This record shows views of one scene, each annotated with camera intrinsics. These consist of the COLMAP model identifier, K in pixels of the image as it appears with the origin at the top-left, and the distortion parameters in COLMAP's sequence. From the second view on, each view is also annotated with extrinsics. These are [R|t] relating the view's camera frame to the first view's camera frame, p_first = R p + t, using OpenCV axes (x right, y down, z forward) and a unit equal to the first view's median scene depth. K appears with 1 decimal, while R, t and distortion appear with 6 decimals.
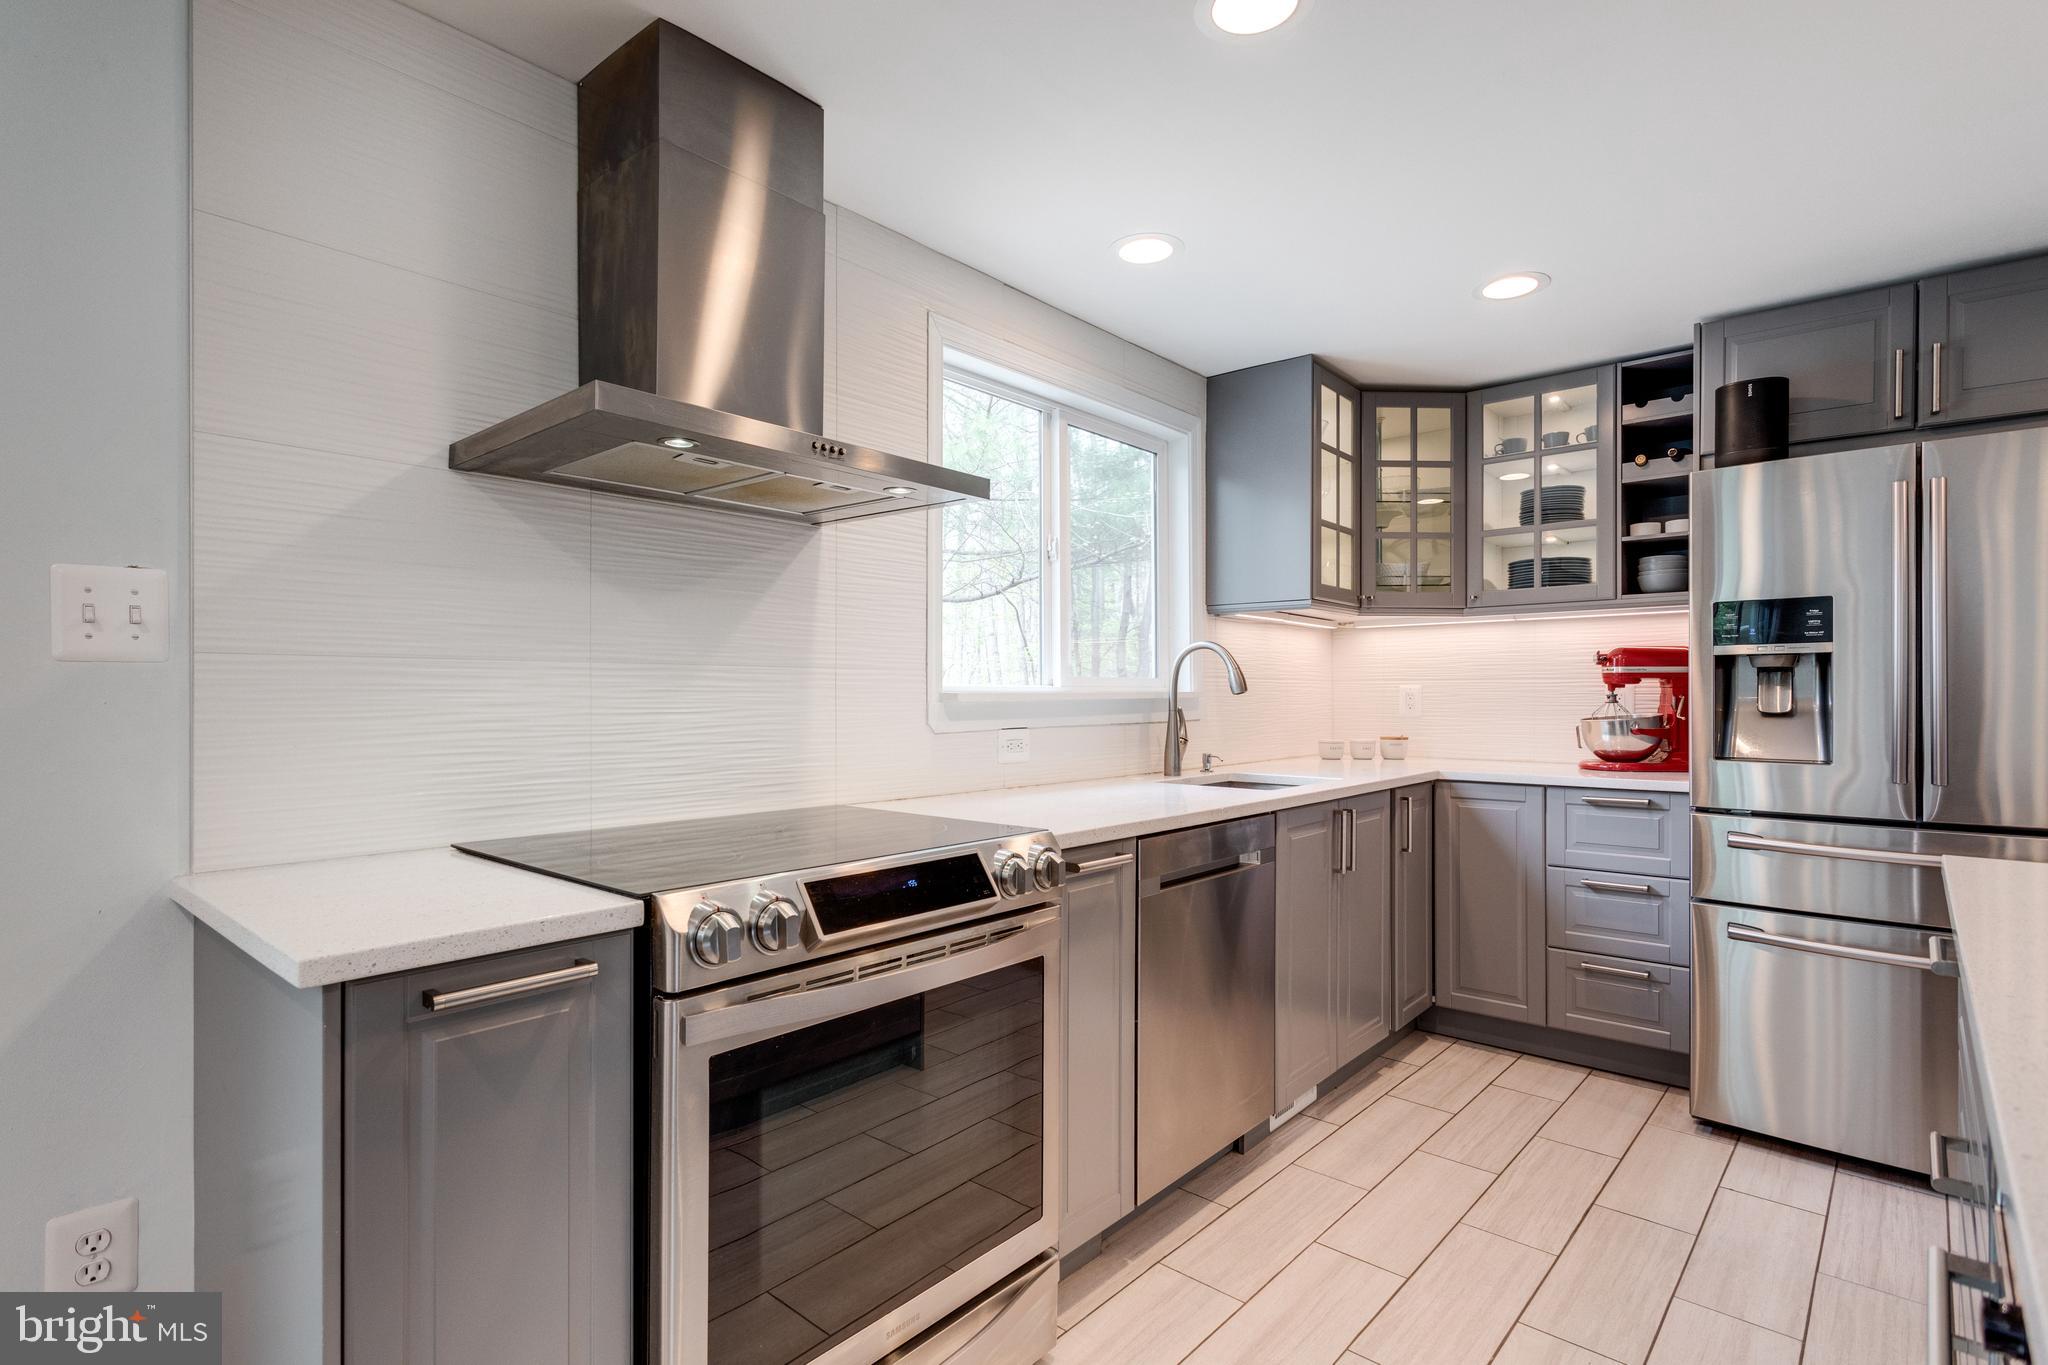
lens RADIAL K [[1005.7, 0, 988.0], [0, 1005.7, 693.5], [0, 0, 1]] dist [0.006329, 0.000893]
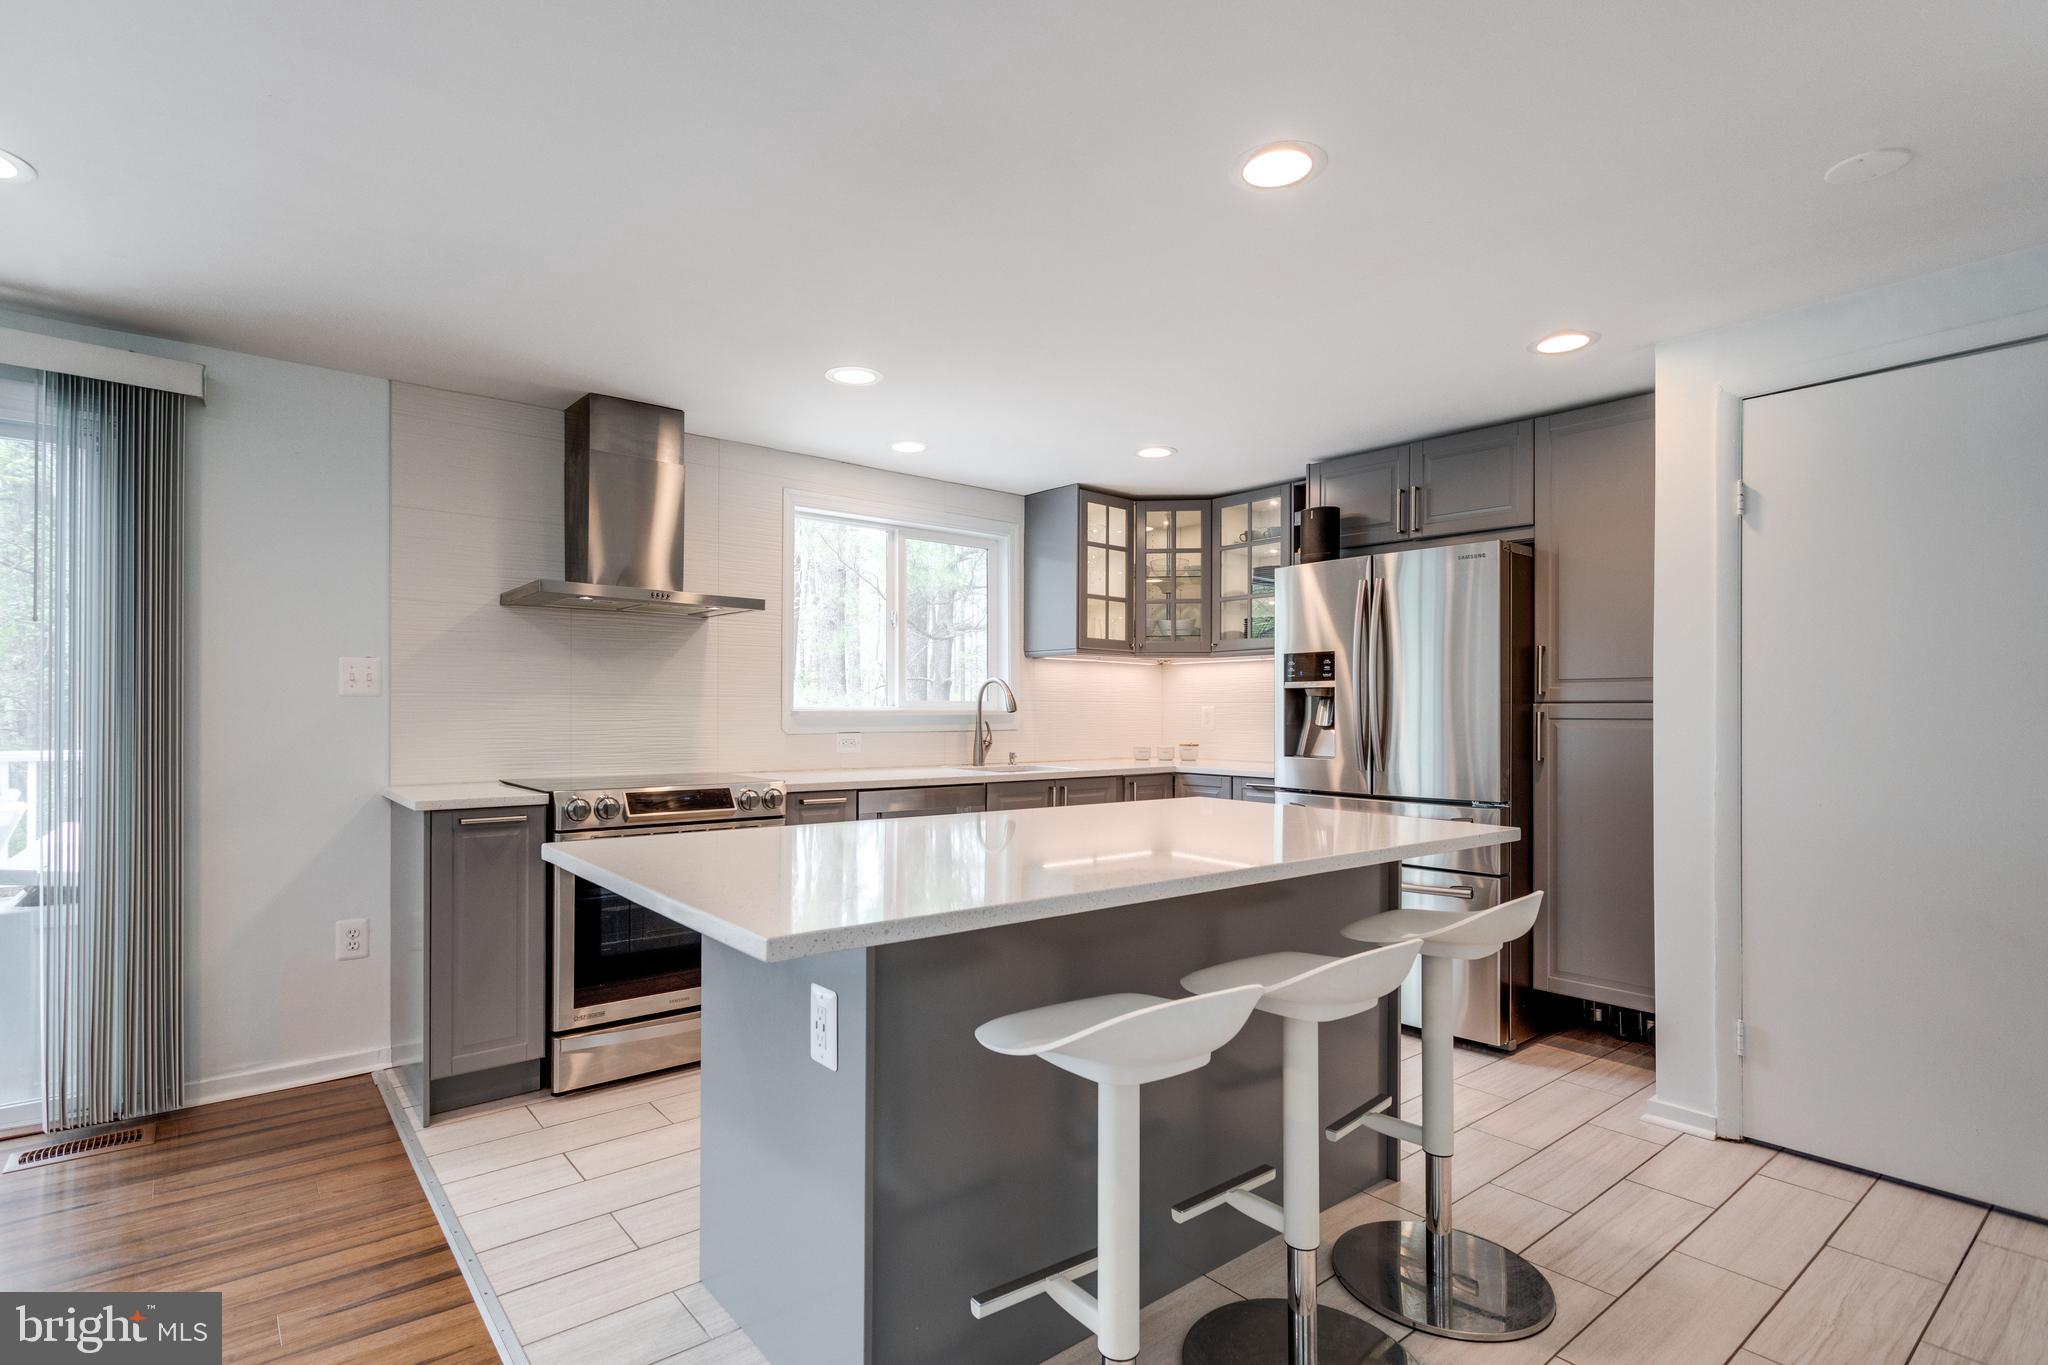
lens RADIAL K [[1005.7, 0, 975.8], [0, 1005.7, 710.8], [0, 0, 1]] dist [0.006329, 0.000893]
pose [[0.986379, 0.003845, -0.164444, 0.425167], [-0.003935, 0.999992, -0.000222, -0.001296], [0.164442, 0.000866, 0.986386, -0.491778]]
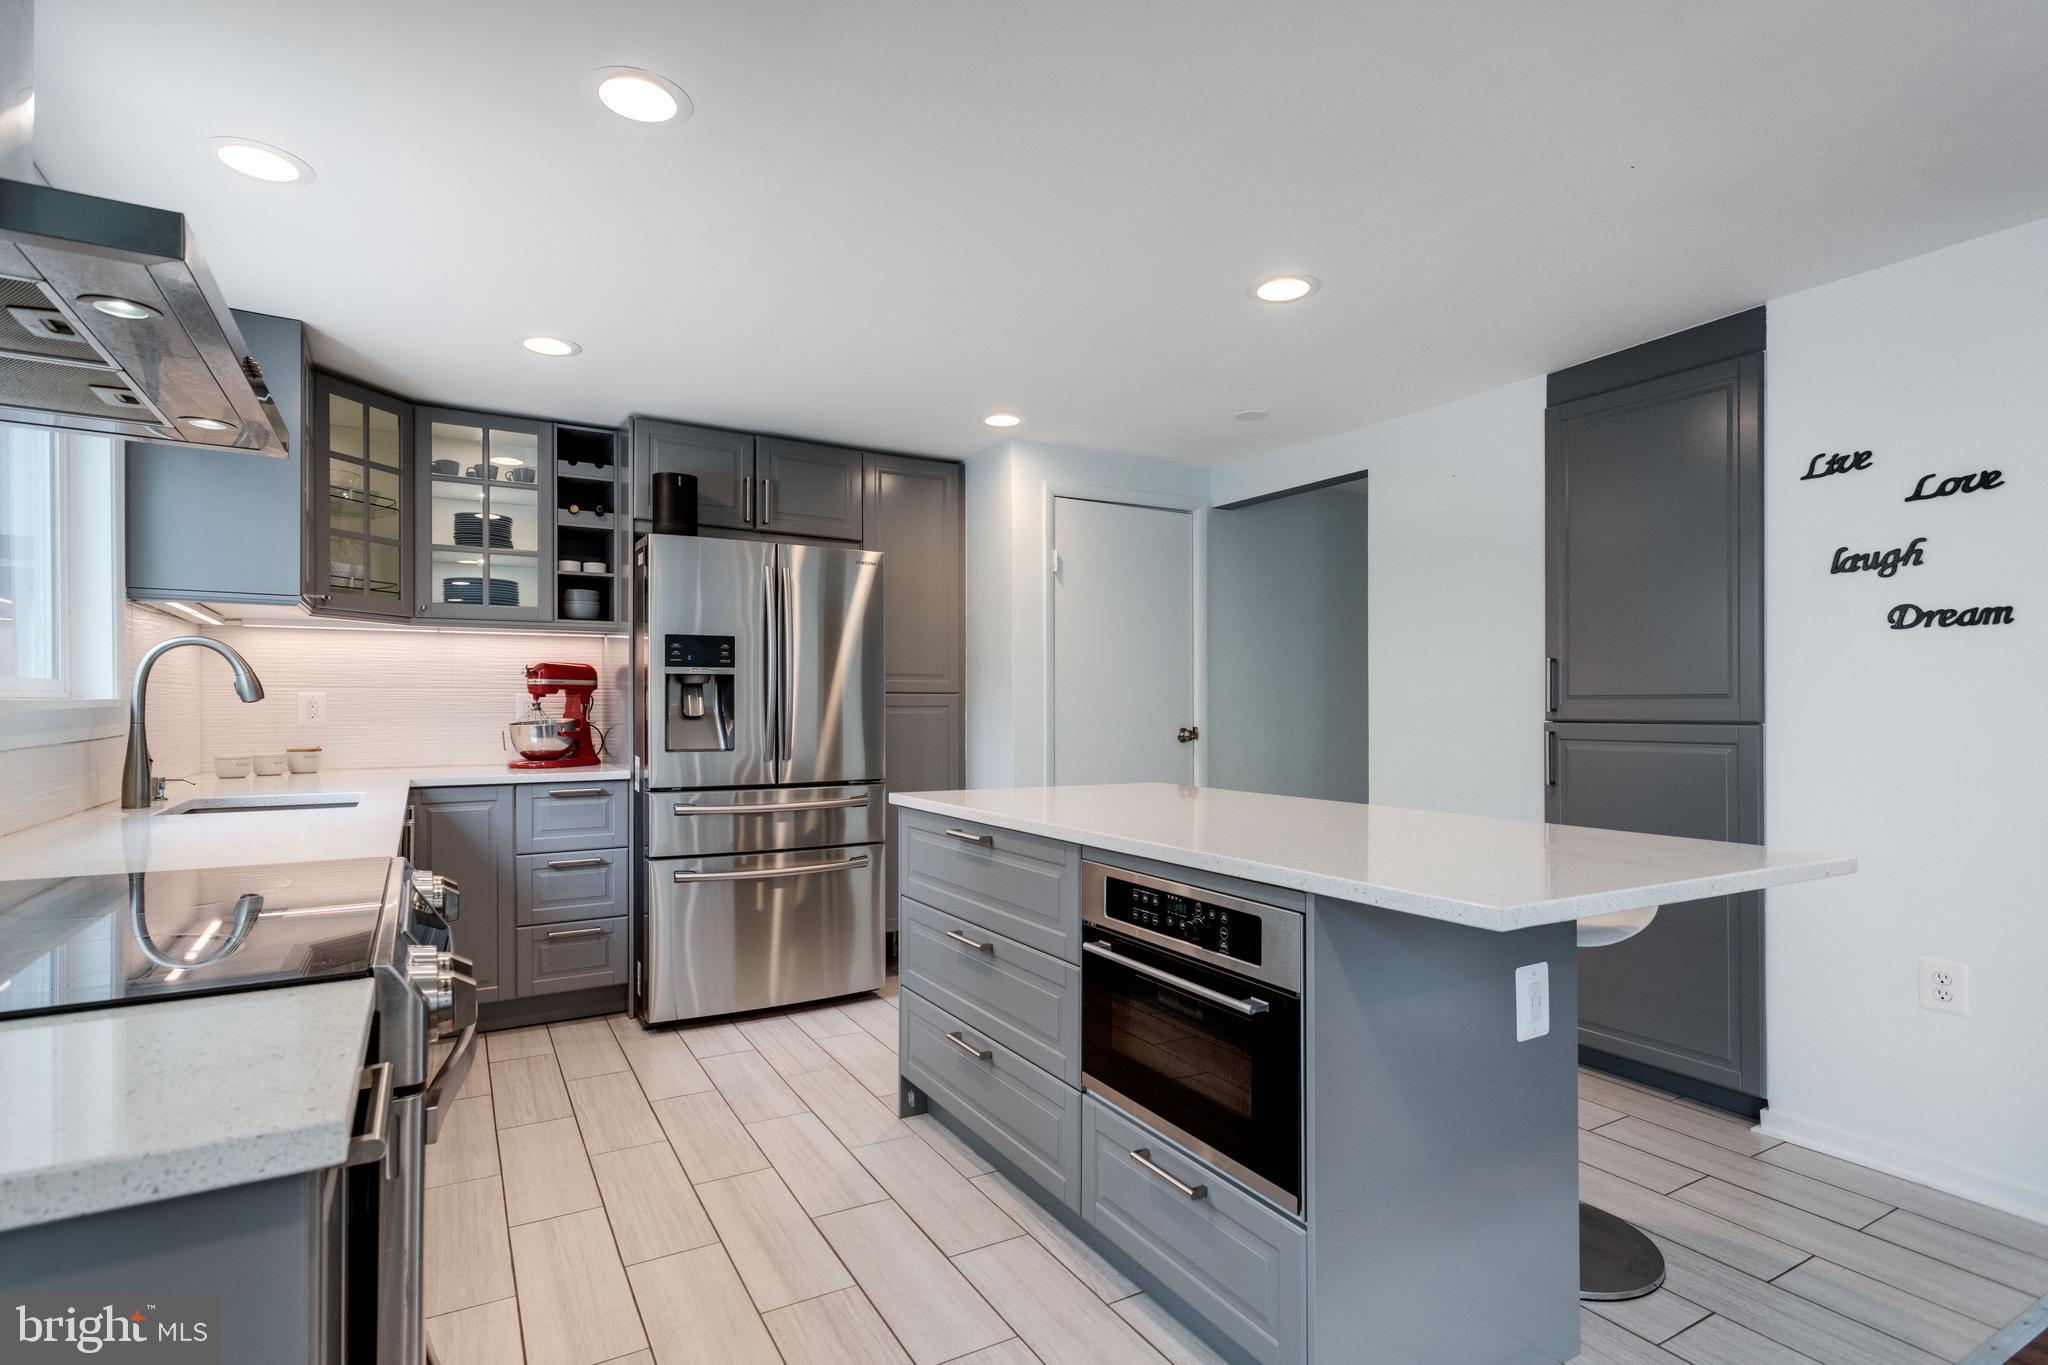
lens RADIAL K [[1005.7, 0, 1028.4], [0, 1005.7, 702.7], [0, 0, 1]] dist [0.006329, 0.000893]
pose [[0.295148, 0.002372, 0.955449, -0.345363], [-0.002701, 0.999995, -0.001648, 0.001197], [-0.955448, -0.002094, 0.295153, 0.121818]]
